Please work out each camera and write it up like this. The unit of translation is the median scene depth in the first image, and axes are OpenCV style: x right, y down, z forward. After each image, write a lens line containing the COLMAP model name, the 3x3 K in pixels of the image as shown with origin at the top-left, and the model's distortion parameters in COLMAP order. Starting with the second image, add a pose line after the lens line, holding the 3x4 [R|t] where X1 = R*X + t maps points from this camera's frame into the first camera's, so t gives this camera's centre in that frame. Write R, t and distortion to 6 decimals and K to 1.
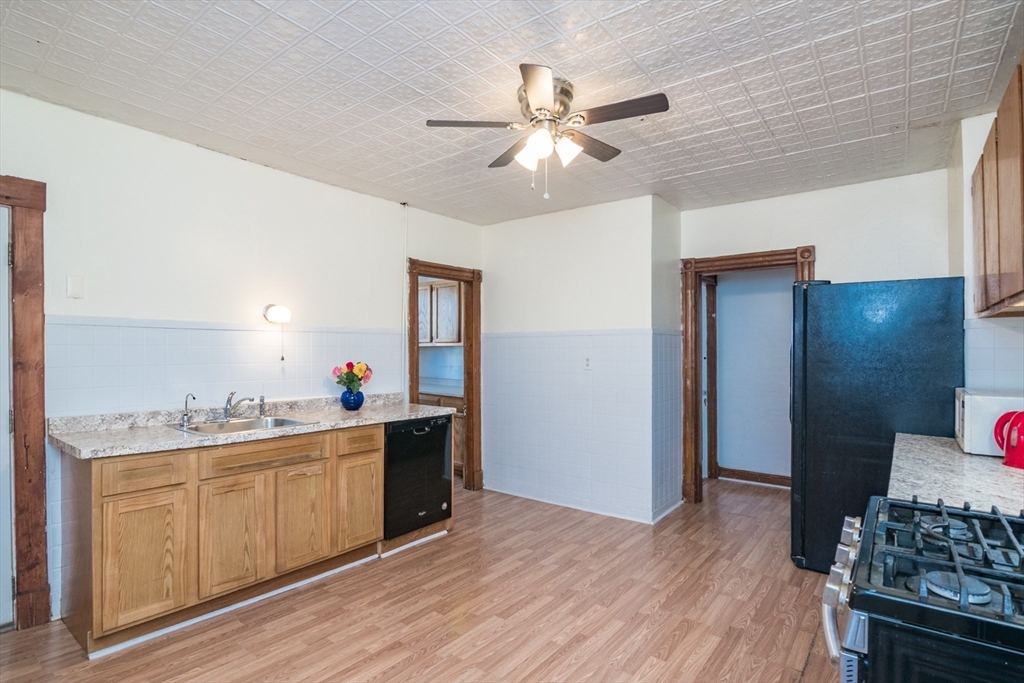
lens RADIAL K [[508.5, 0, 509.6], [0, 508.5, 351.7], [0, 0, 1]] dist [-0.006464, -0.001600]
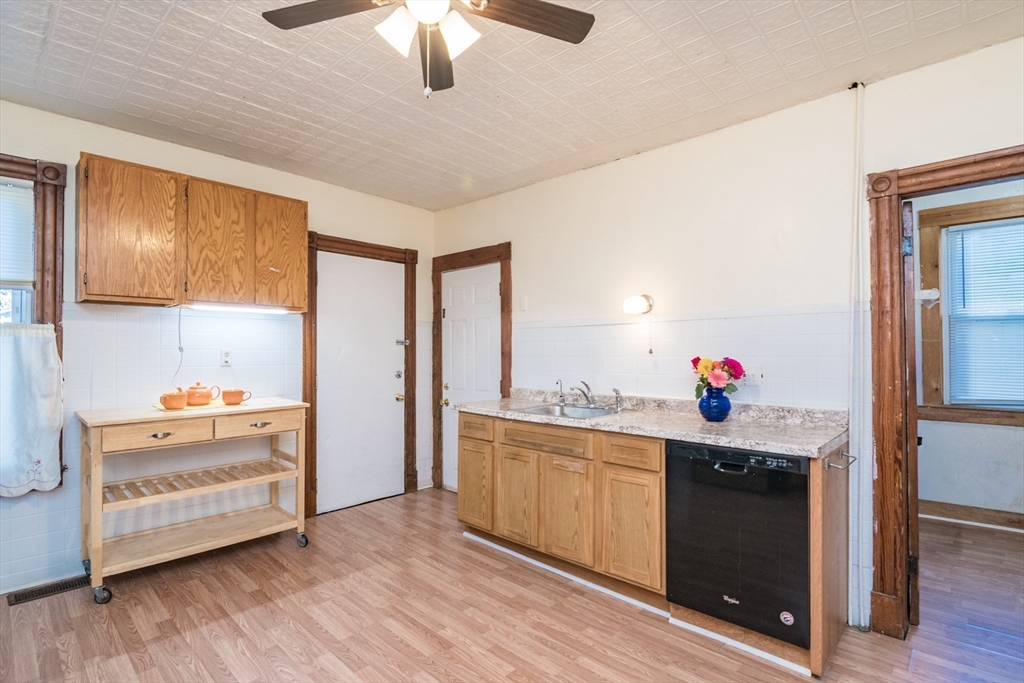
lens RADIAL K [[508.5, 0, 509.6], [0, 508.5, 351.7], [0, 0, 1]] dist [-0.006464, -0.001600]
pose [[-0.094723, -0.000523, -0.995504, 0.580306], [0.000308, 1.000000, -0.000555, 0.016362], [0.995504, -0.000360, -0.094723, 0.965790]]
